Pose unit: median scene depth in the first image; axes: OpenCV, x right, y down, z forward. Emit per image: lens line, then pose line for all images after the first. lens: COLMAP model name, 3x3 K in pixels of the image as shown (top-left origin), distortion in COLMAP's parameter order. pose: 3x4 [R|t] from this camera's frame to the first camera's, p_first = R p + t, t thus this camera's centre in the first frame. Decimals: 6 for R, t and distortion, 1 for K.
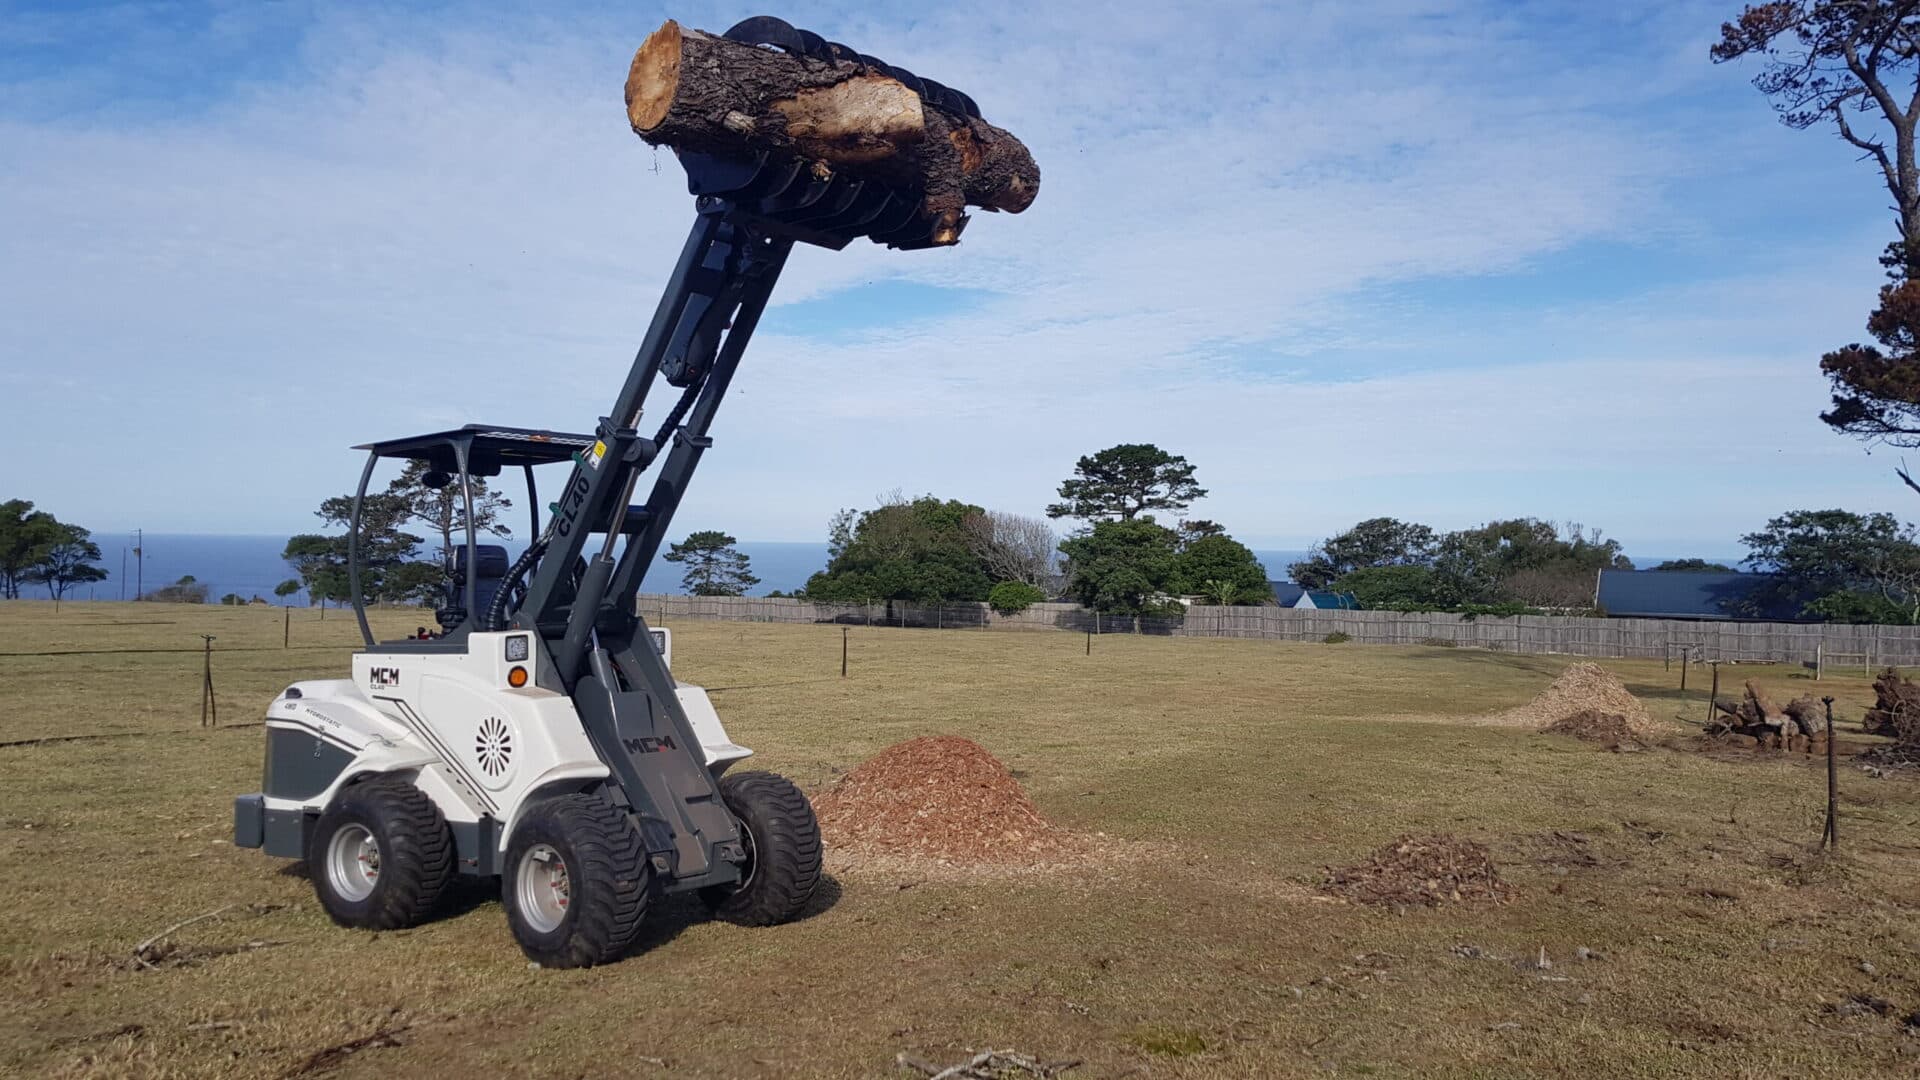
lens RADIAL K [[1479.7, 0, 938.9], [0, 1479.7, 532.9], [0, 0, 1]] dist [0.075256, -0.147808]
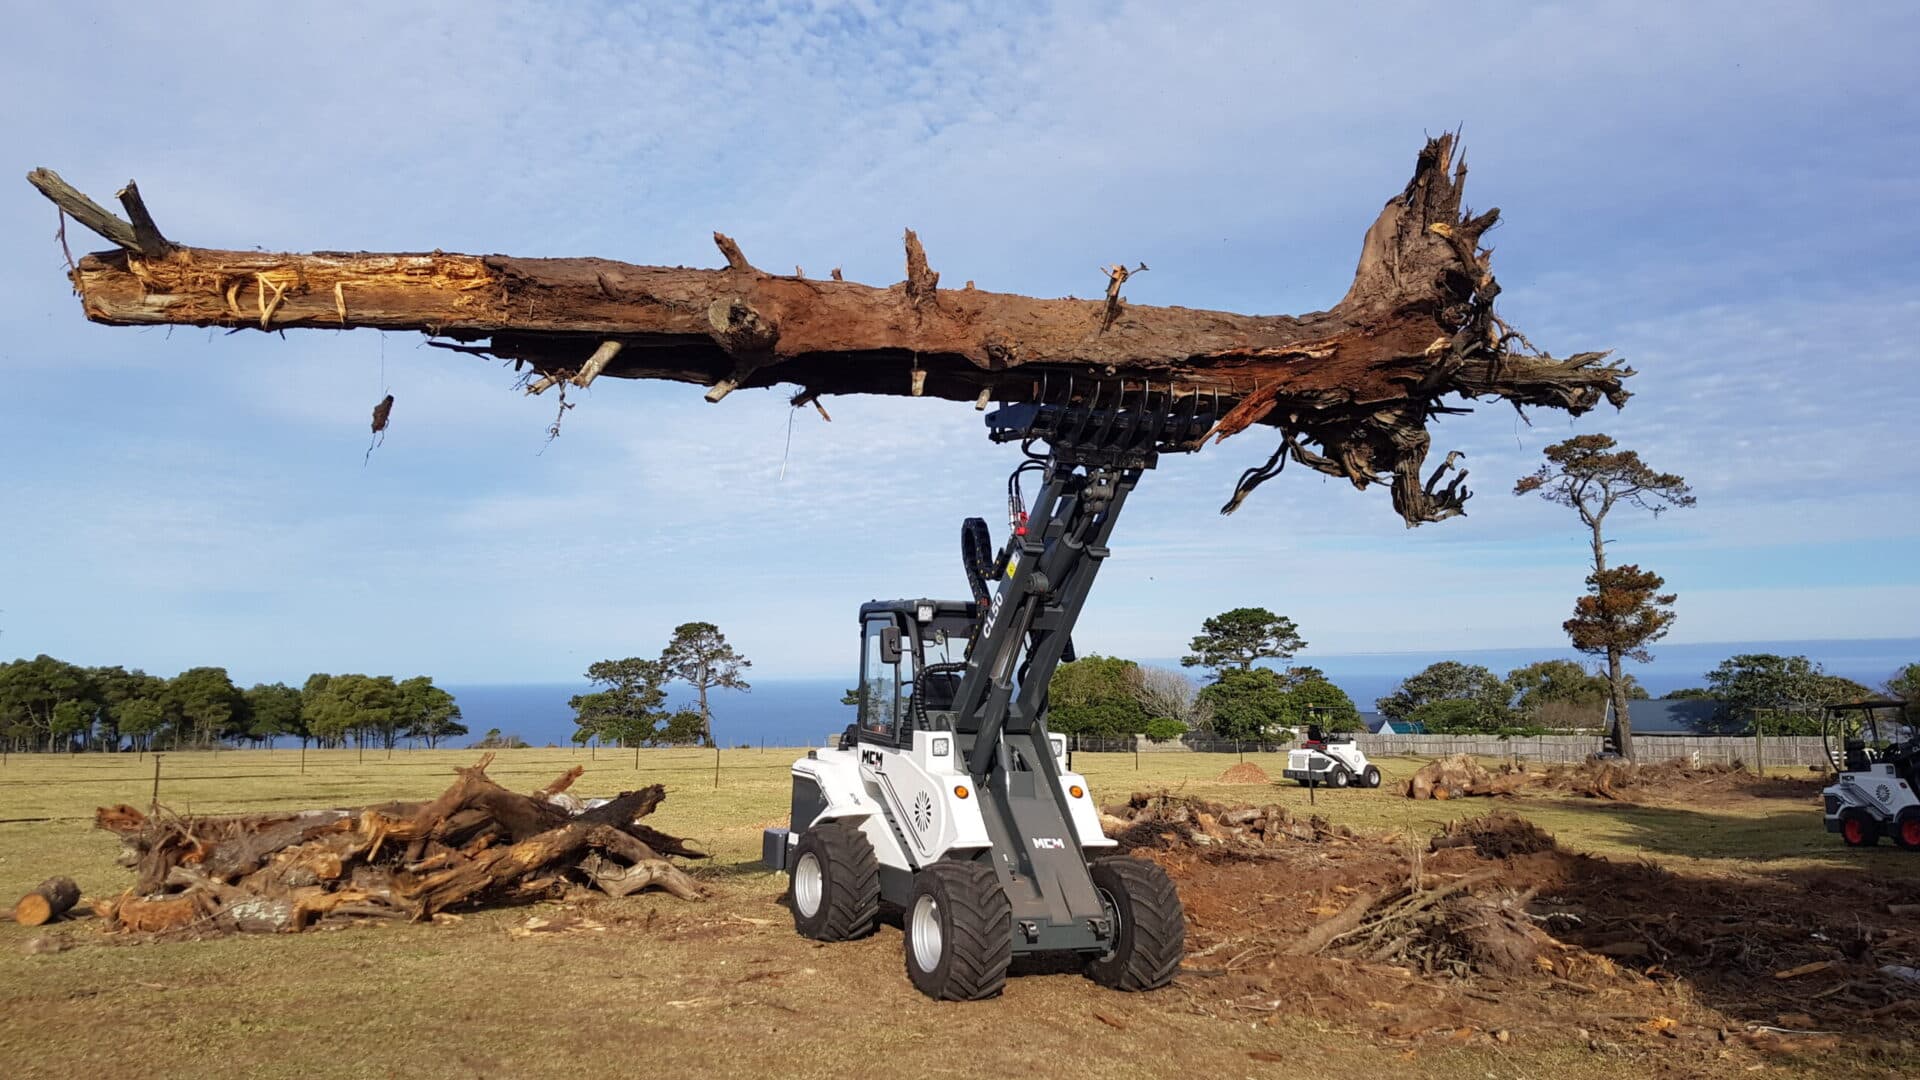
lens RADIAL K [[1479.7, 0, 938.9], [0, 1479.7, 532.9], [0, 0, 1]] dist [0.075256, -0.147808]
pose [[0.997529, -0.031815, -0.062636, -0.658531], [0.026040, 0.995515, -0.090948, -0.179878], [0.065249, 0.089093, 0.993884, -3.787058]]
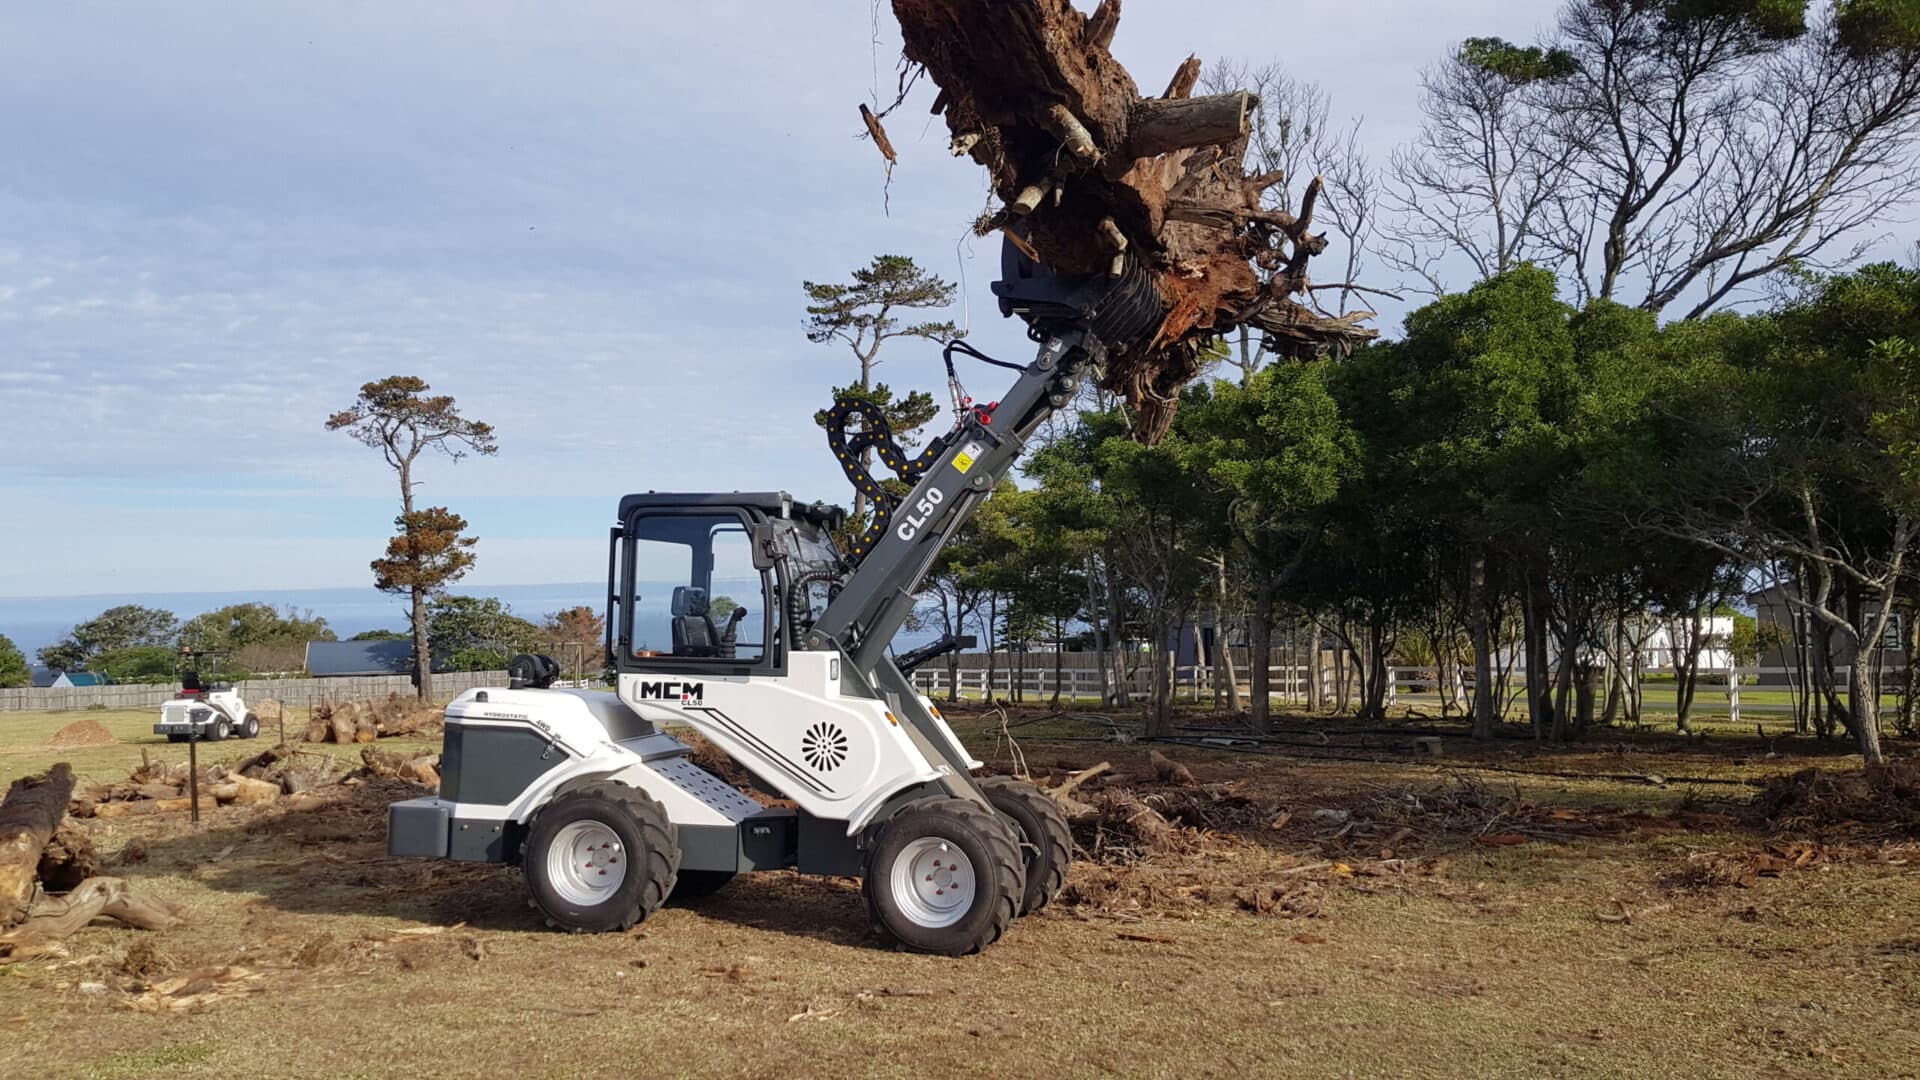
lens RADIAL K [[1479.7, 0, 938.9], [0, 1479.7, 532.9], [0, 0, 1]] dist [0.075256, -0.147808]
pose [[0.695025, 0.004277, 0.718973, -1.270554], [0.025736, 0.999193, -0.030822, -0.175338], [-0.718525, 0.039926, 0.694354, -3.391232]]
